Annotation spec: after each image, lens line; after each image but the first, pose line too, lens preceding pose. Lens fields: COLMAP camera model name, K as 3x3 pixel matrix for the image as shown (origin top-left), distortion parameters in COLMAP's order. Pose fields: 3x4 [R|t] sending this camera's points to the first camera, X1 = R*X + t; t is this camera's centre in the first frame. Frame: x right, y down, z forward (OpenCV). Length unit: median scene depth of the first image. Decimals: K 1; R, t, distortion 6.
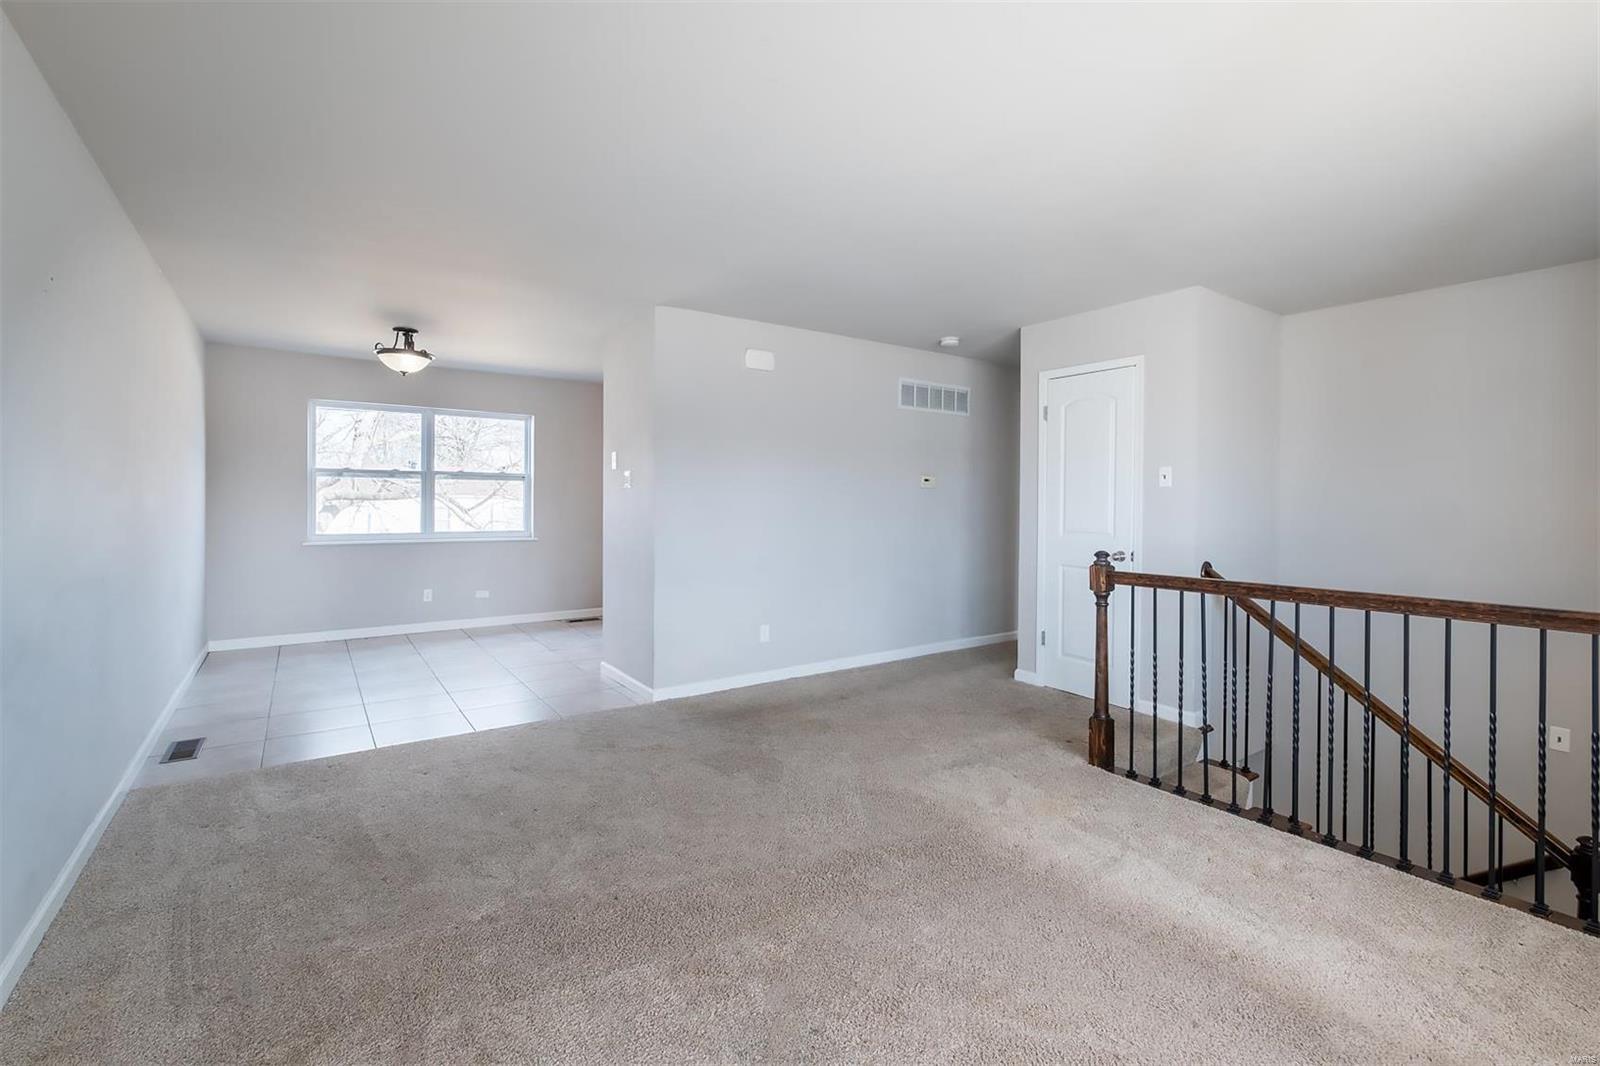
lens RADIAL K [[731.5, 0, 807.9], [0, 731.5, 504.3], [0, 0, 1]] dist [-0.003820, -0.000509]
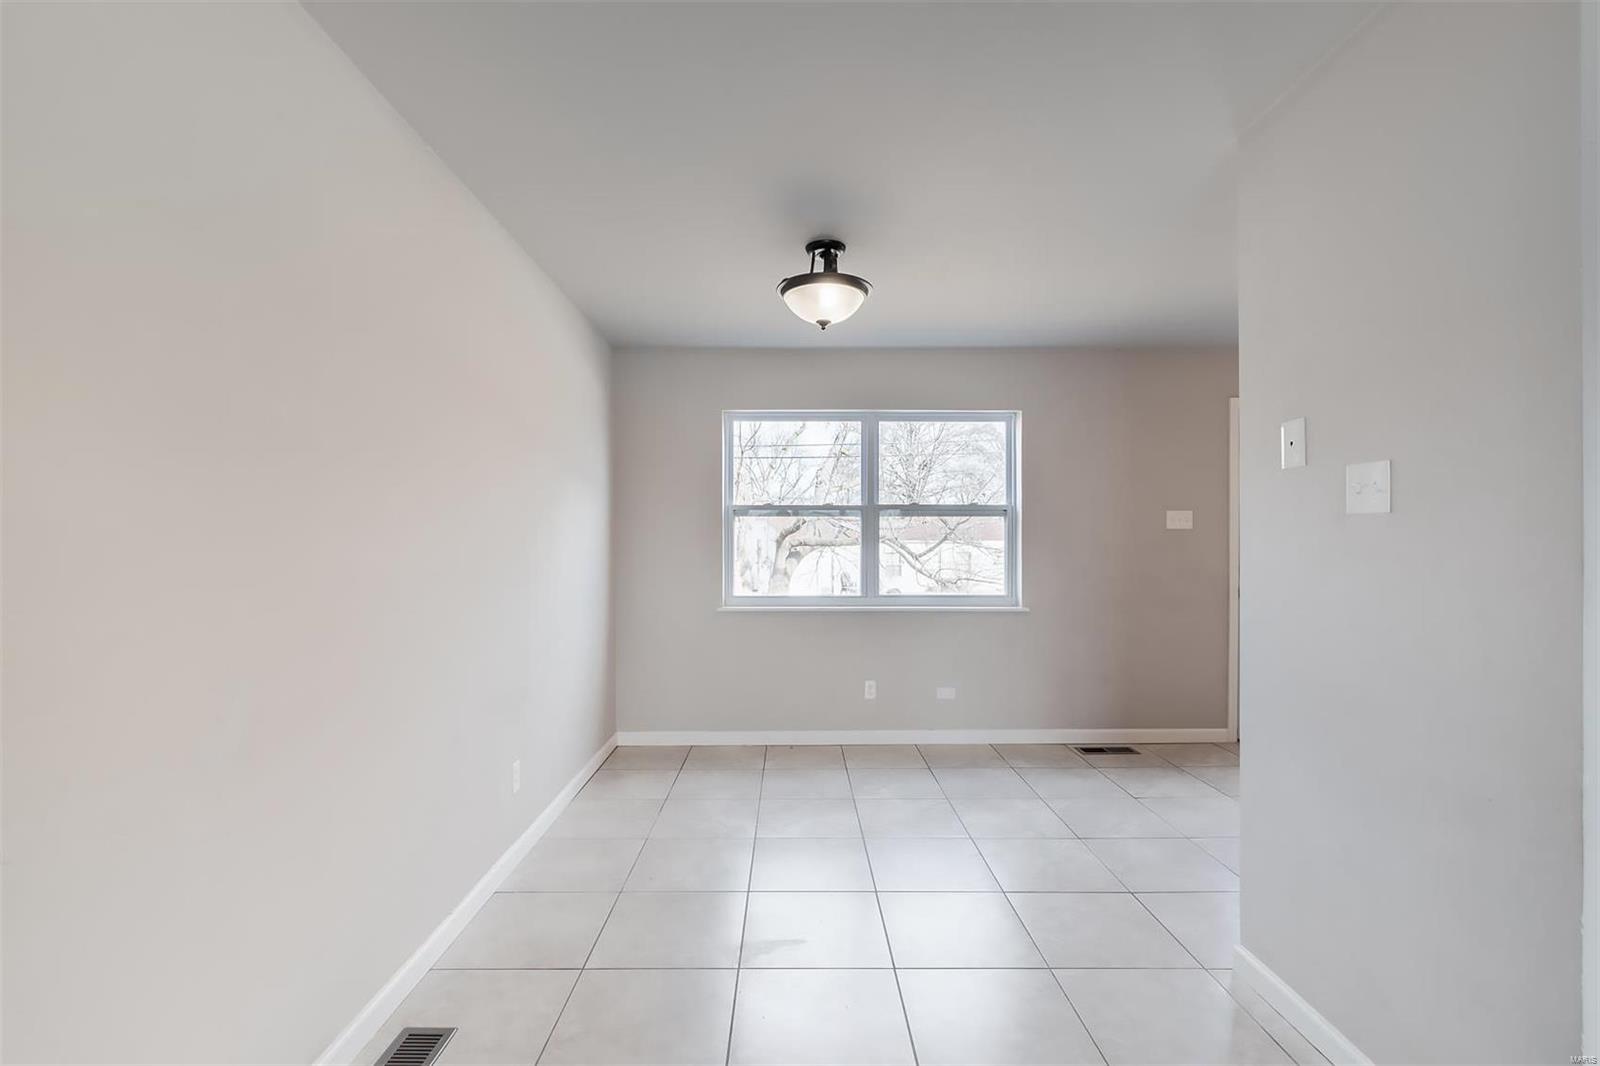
lens RADIAL K [[731.5, 0, 799.5], [0, 731.5, 538.1], [0, 0, 1]] dist [-0.003820, -0.000509]
pose [[0.828704, -0.010132, -0.559595, -0.193431], [0.002139, 0.999886, -0.014937, -0.004408], [0.559683, 0.011181, 0.828632, 0.398422]]
